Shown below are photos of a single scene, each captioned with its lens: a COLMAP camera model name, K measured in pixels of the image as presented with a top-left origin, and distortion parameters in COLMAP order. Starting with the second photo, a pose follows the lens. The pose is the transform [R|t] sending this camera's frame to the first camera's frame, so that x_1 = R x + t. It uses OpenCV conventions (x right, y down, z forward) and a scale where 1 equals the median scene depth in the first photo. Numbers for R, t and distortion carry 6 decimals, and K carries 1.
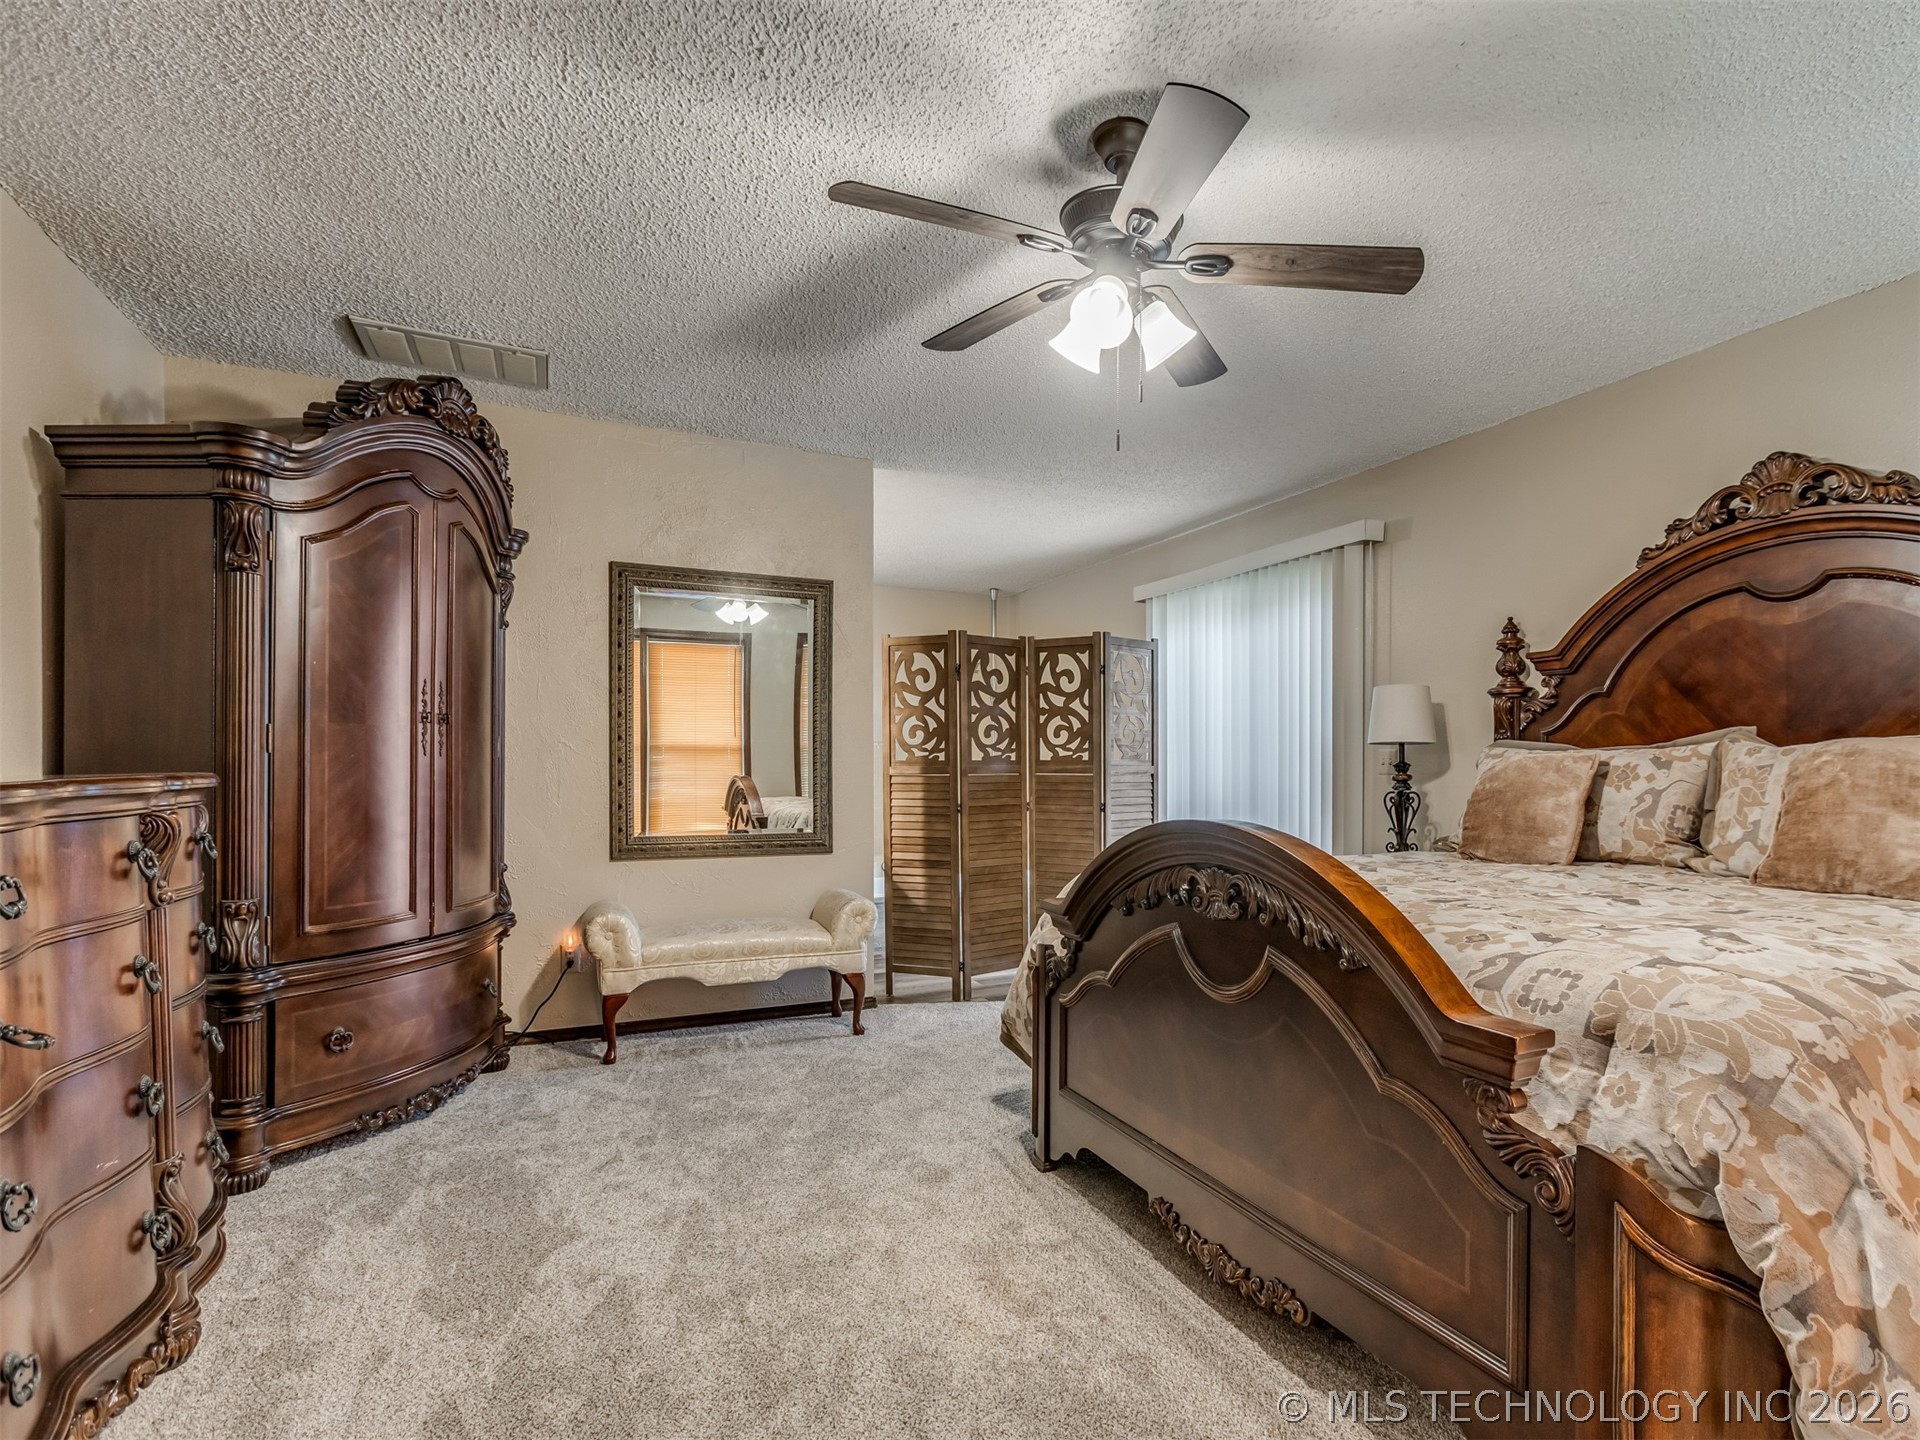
lens RADIAL K [[1015.2, 0, 975.4], [0, 1015.2, 764.6], [0, 0, 1]] dist [-0.023928, 0.012392]
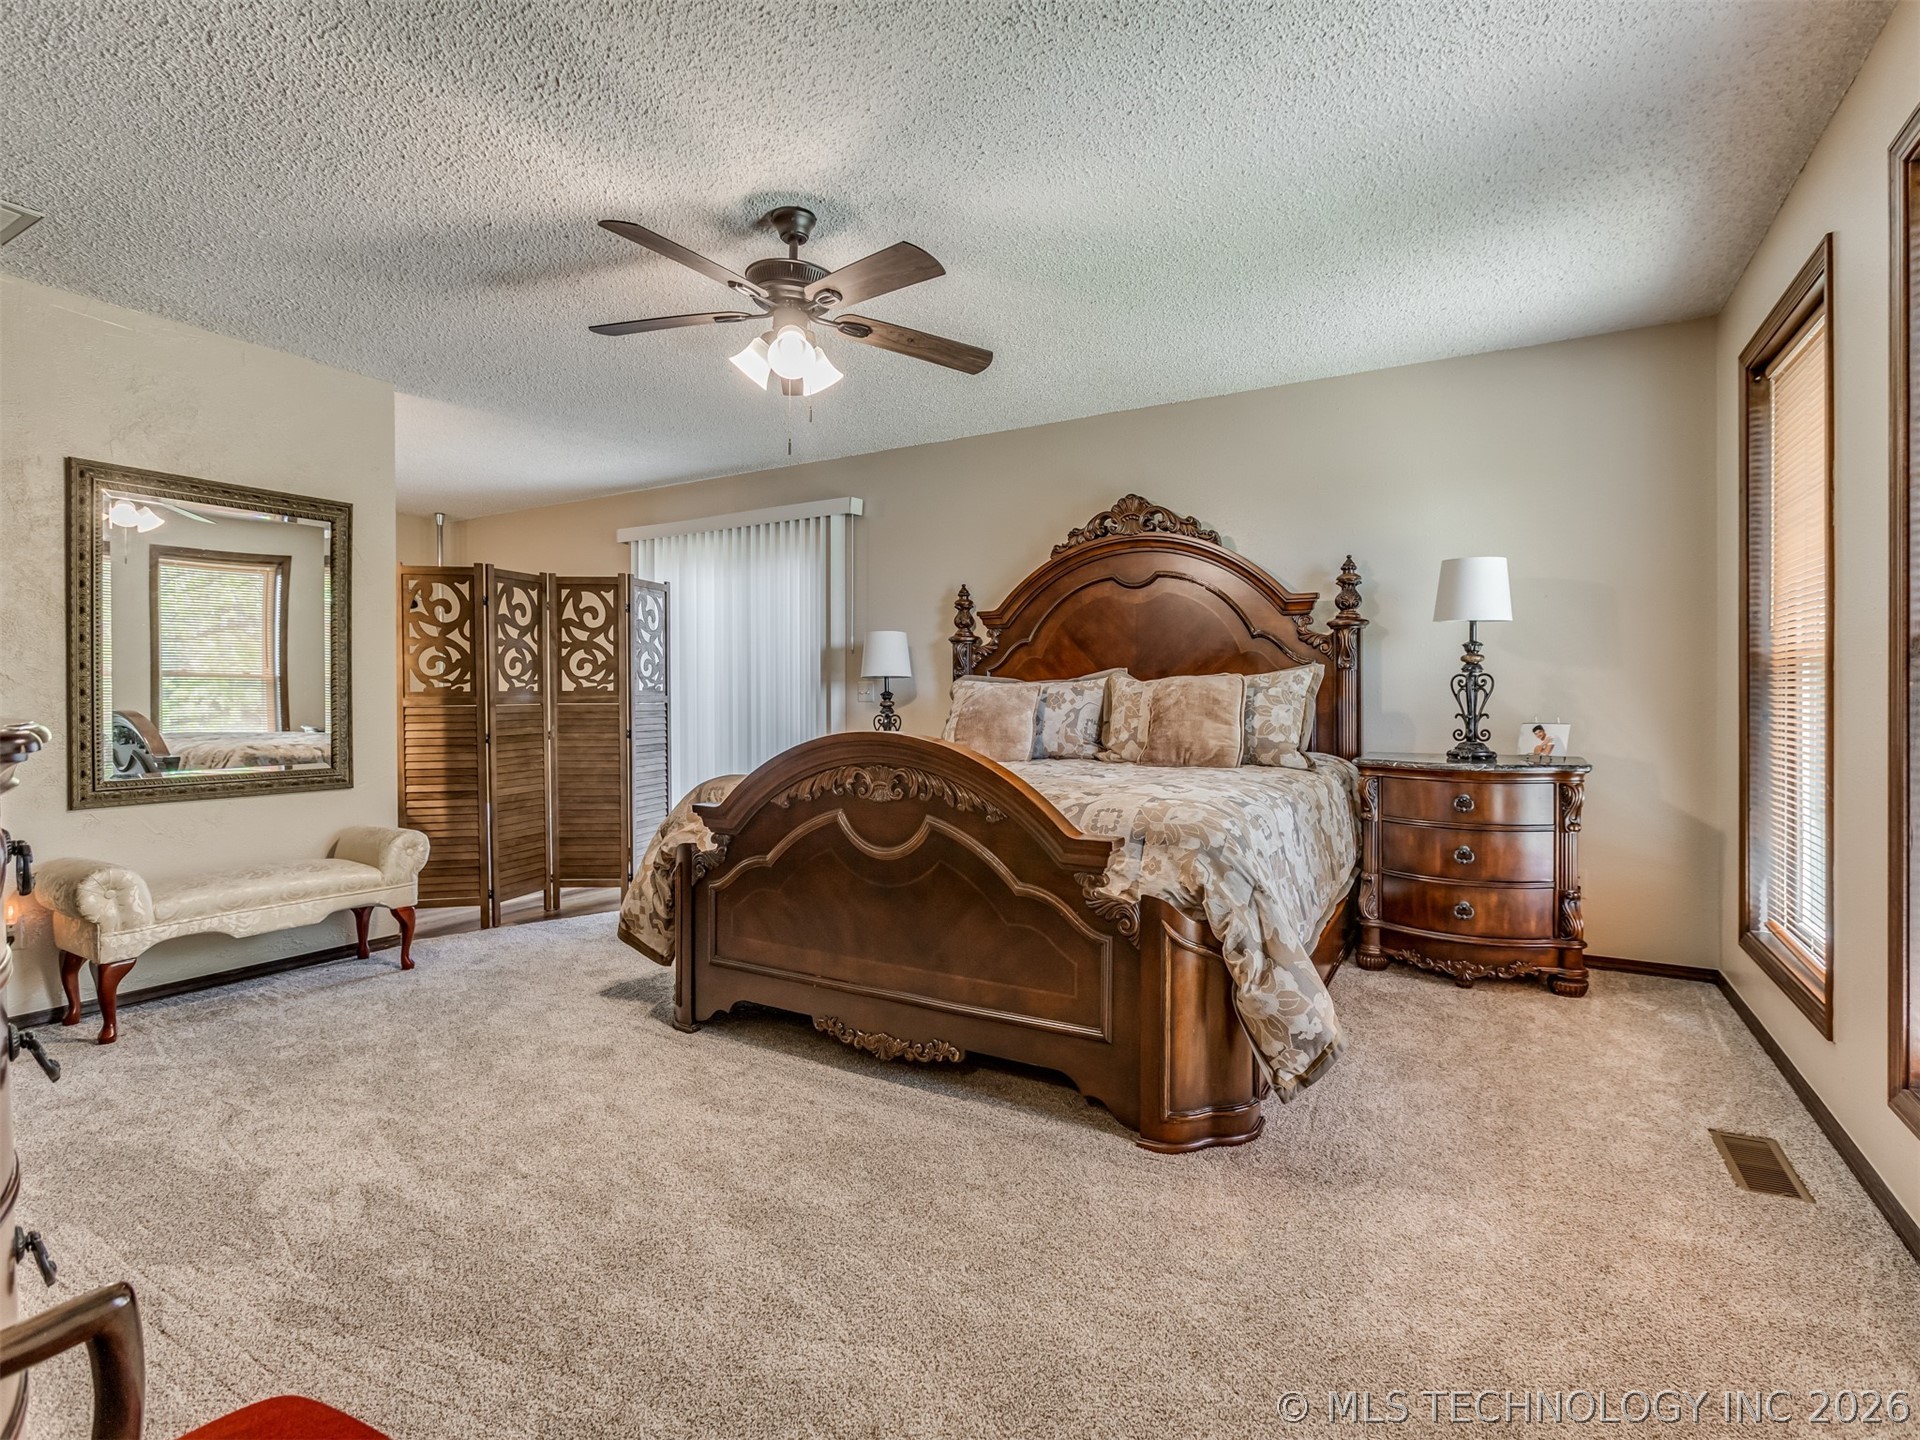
lens RADIAL K [[959.3, 0, 975.2], [0, 959.3, 690.2], [0, 0, 1]] dist [-0.016523, 0.013002]
pose [[0.833387, -0.002095, 0.552686, -0.194636], [0.005008, 0.999980, -0.003761, 0.000944], [-0.552667, 0.005902, 0.833381, -0.095772]]
